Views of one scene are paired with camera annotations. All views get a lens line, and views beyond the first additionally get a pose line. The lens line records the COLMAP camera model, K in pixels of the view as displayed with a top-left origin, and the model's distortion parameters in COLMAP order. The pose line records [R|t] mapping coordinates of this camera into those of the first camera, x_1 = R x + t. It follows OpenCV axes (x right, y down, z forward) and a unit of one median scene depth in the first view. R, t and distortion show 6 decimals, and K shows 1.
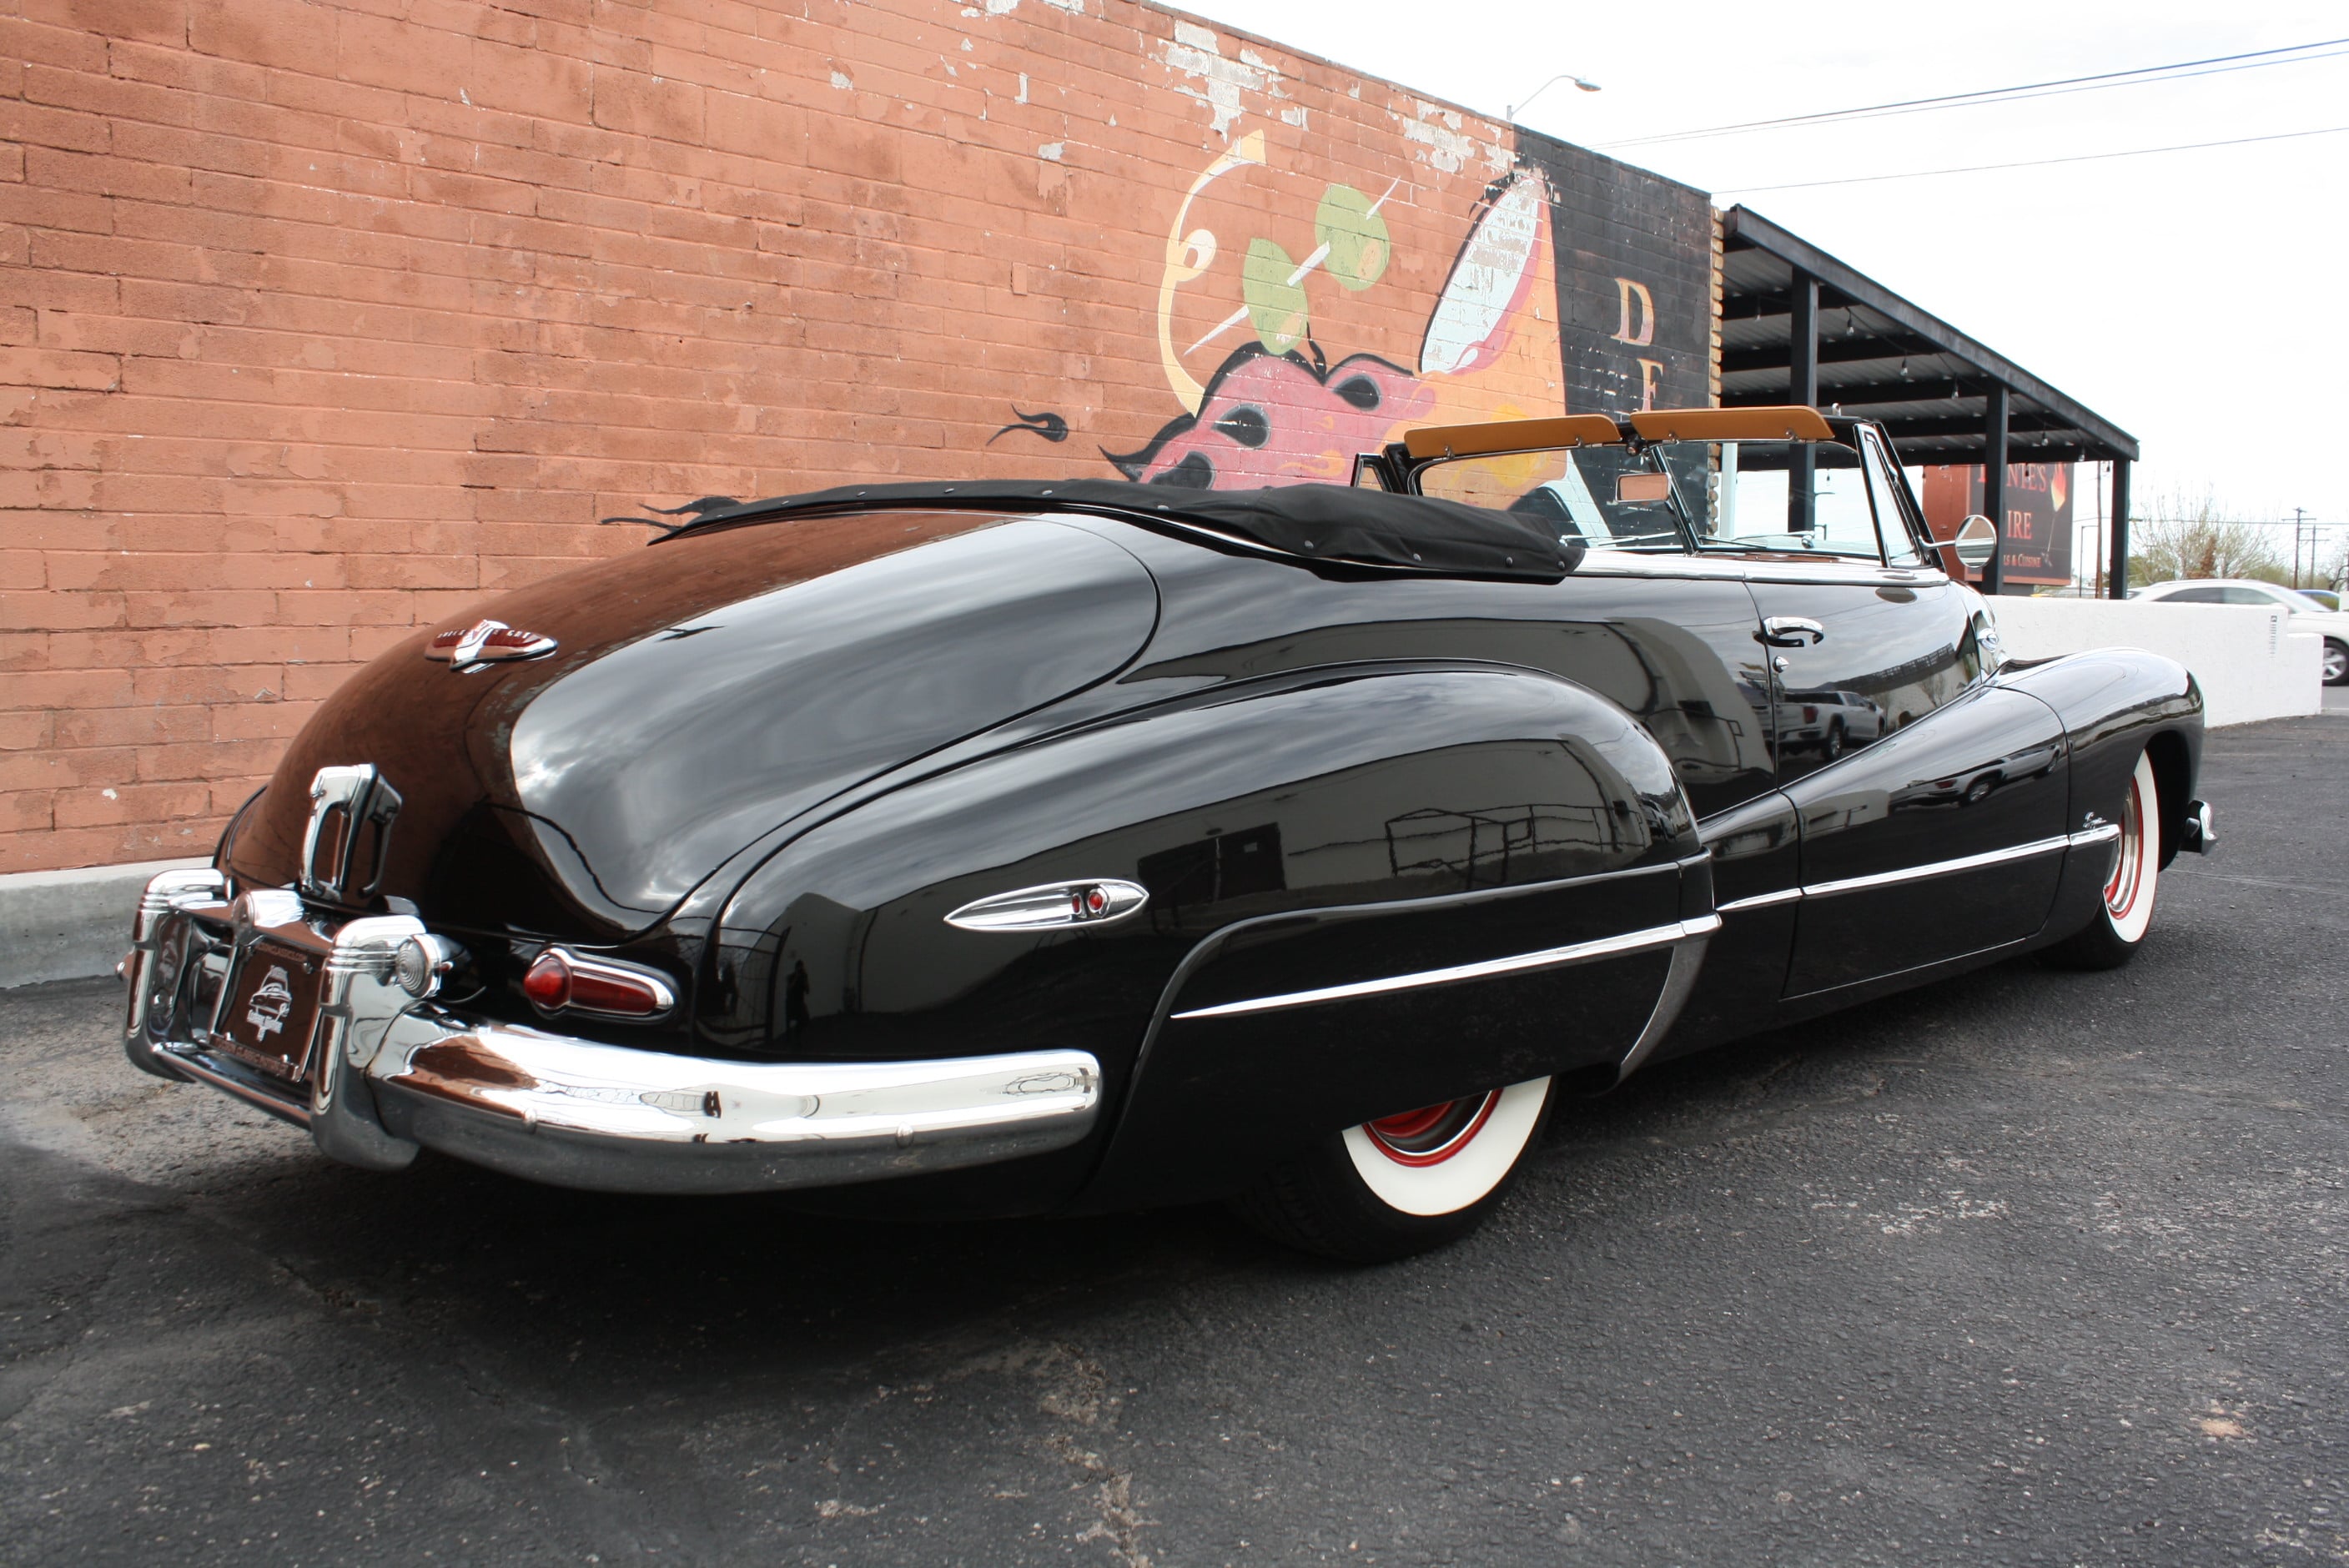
lens RADIAL K [[1983.0, 0, 1193.2], [0, 1983.0, 783.1], [0, 0, 1]] dist [-0.169363, 0.152844]
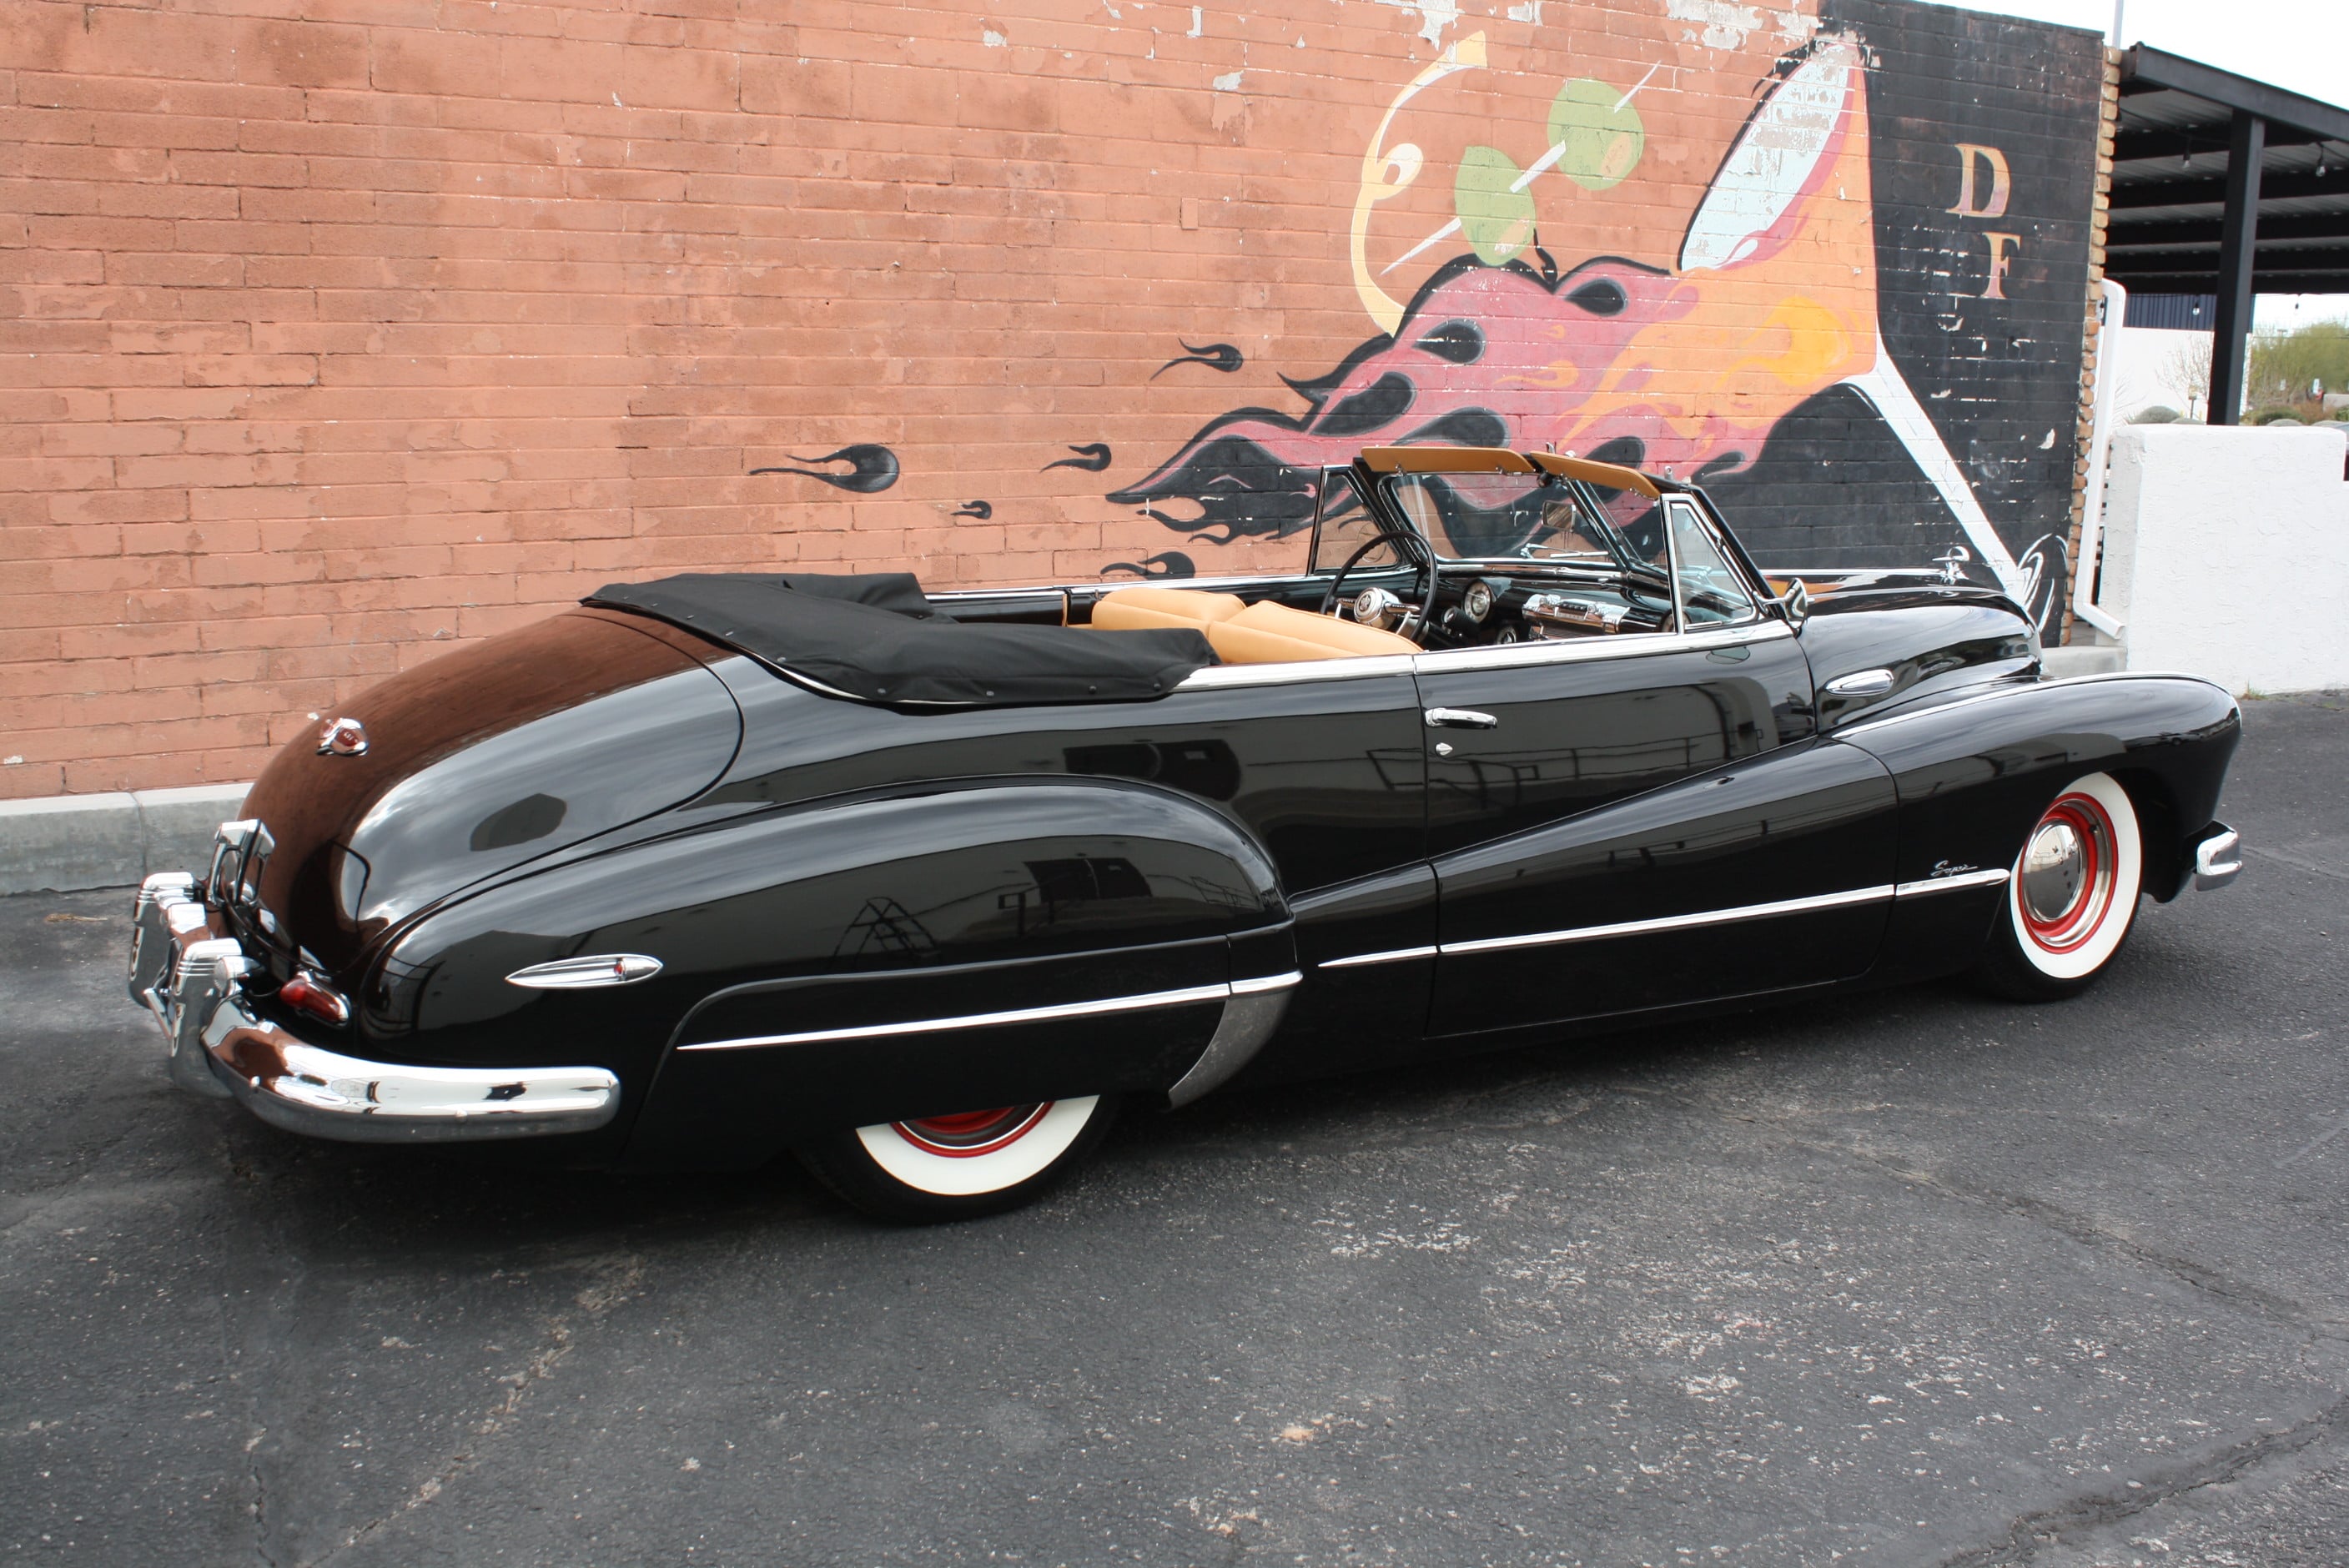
lens RADIAL K [[2283.4, 0, 1190.0], [0, 2283.4, 772.1], [0, 0, 1]] dist [-0.140093, 0.157154]
pose [[0.960857, 0.062280, -0.269955, 0.303983], [-0.037557, 0.994692, 0.095802, -0.099391], [0.274489, -0.081914, 0.958095, -0.188250]]
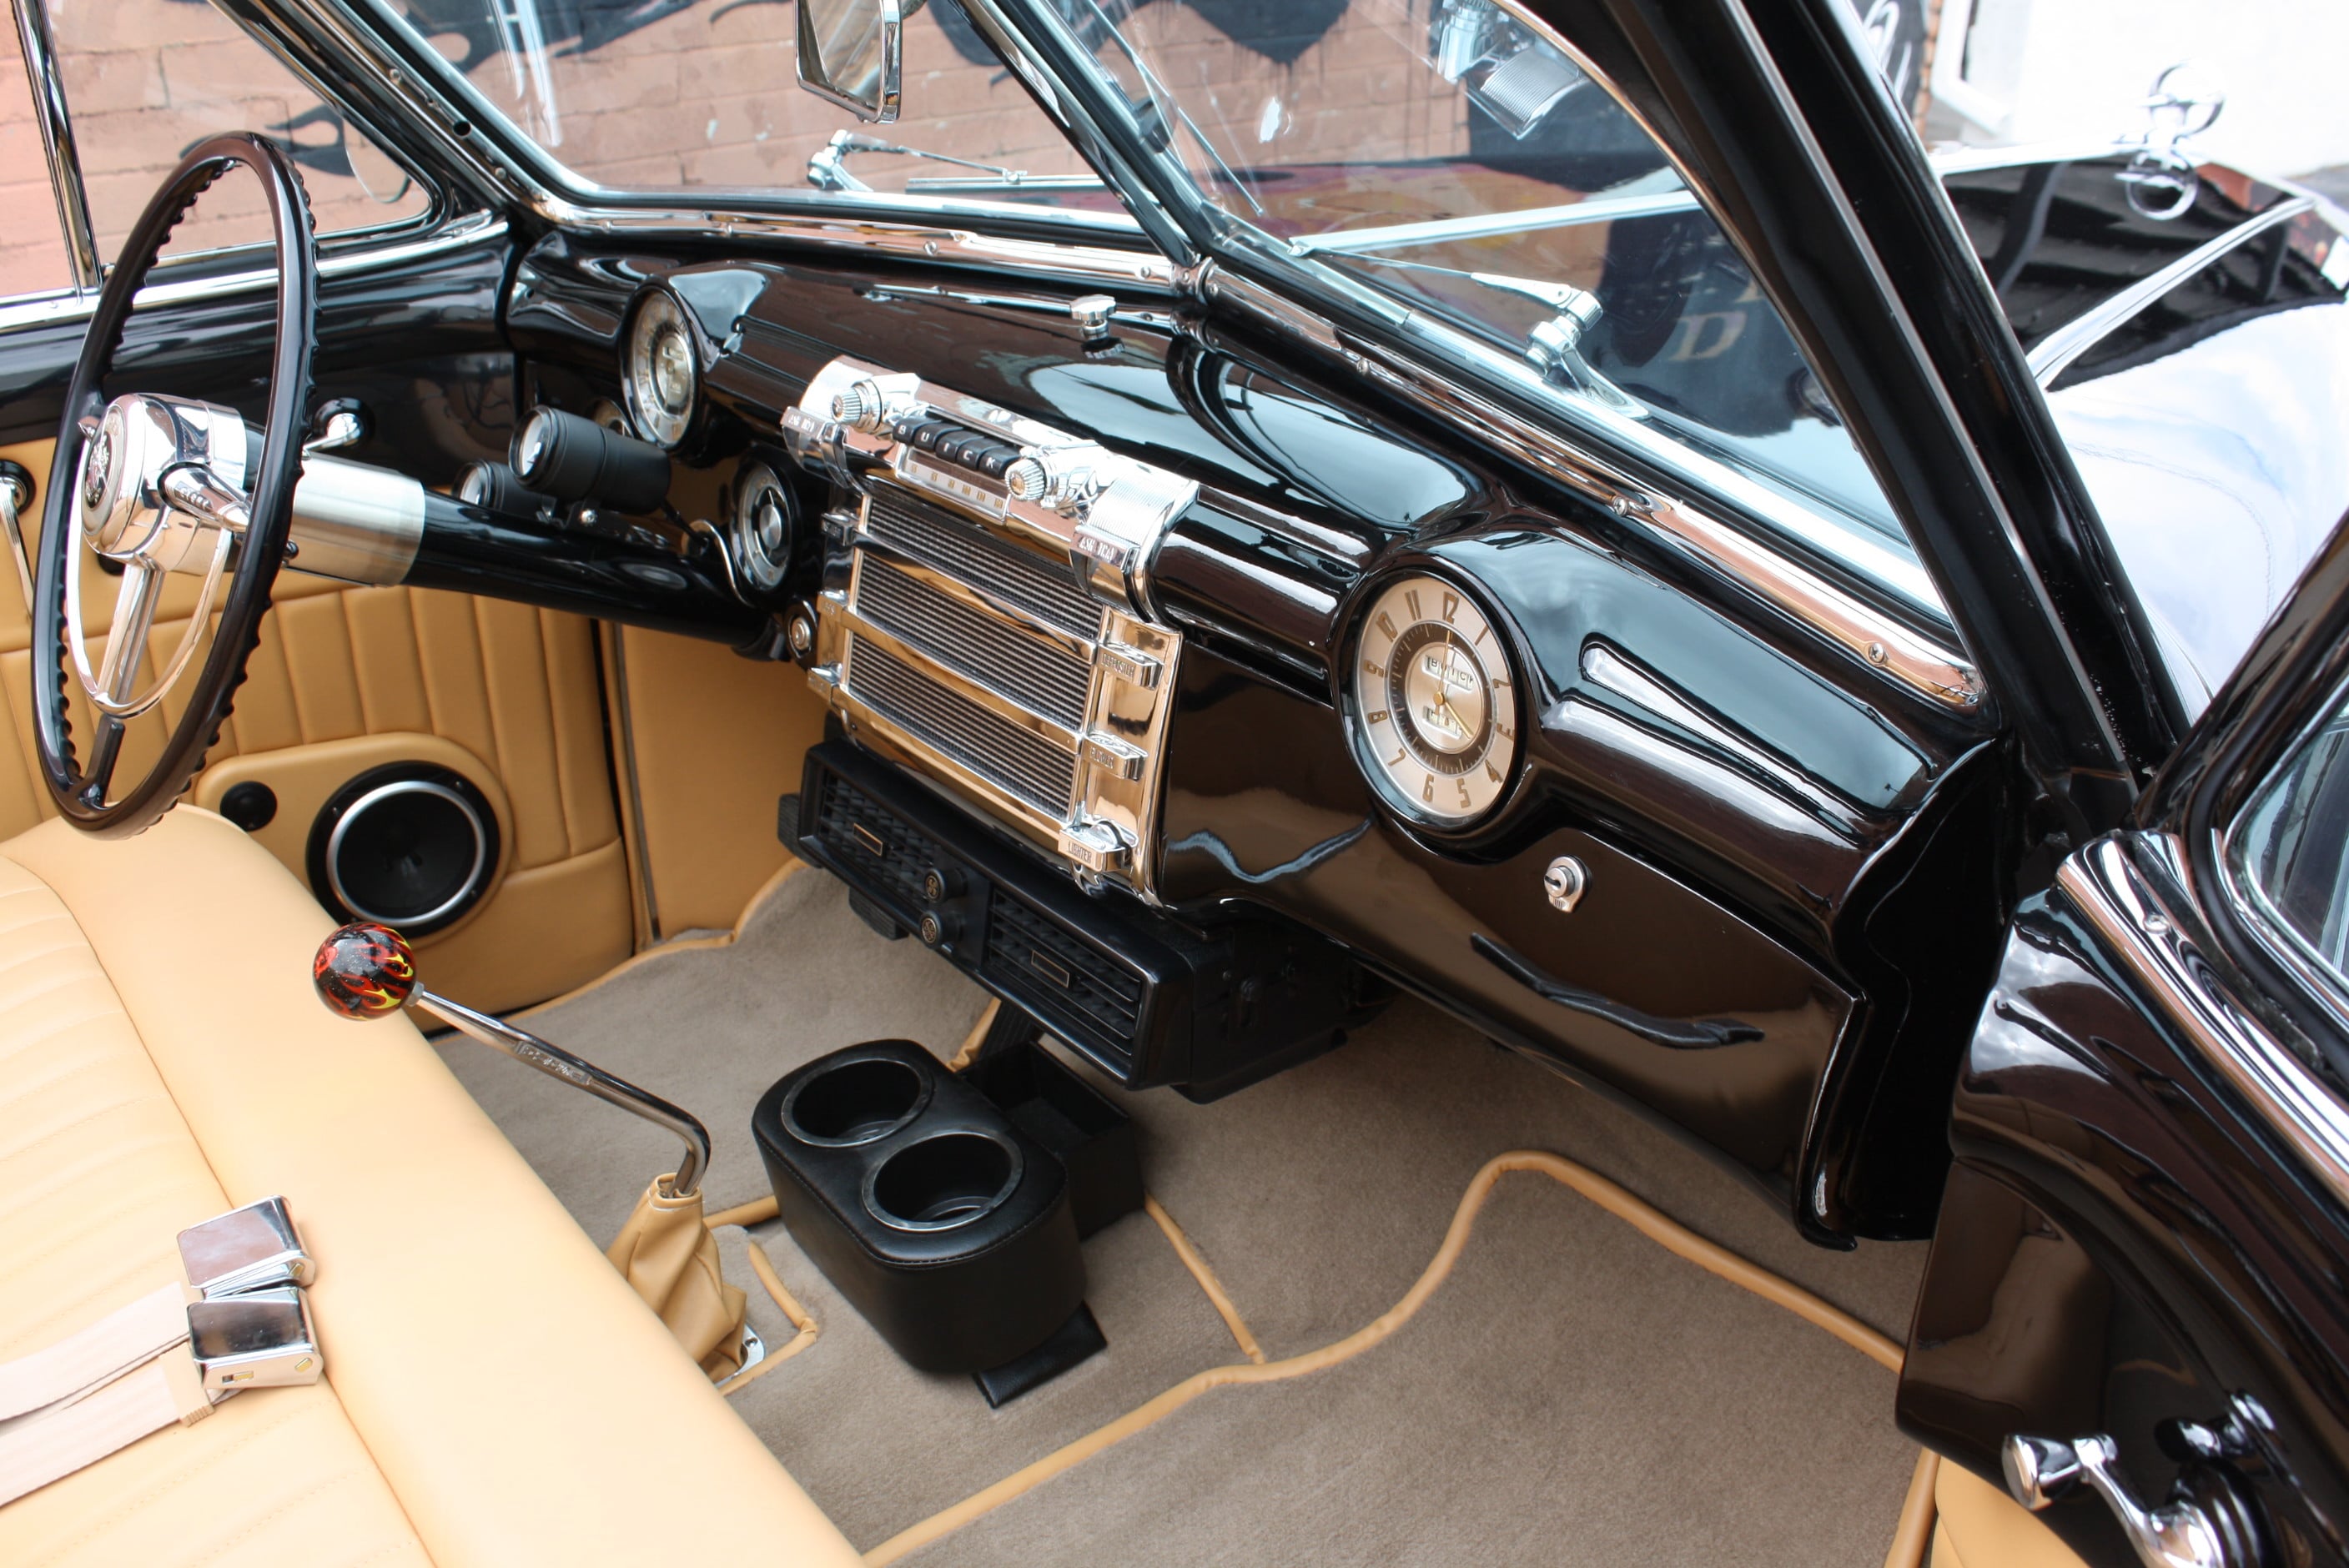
lens RADIAL K [[2036.5, 0, 1170.0], [0, 2036.5, 776.2], [0, 0, 1]] dist [-0.176572, 0.187278]
pose [[0.989047, 0.053285, -0.137646, 0.242120], [0.000125, 0.932259, 0.361791, -0.124601], [0.147599, -0.357846, 0.922042, 0.621997]]
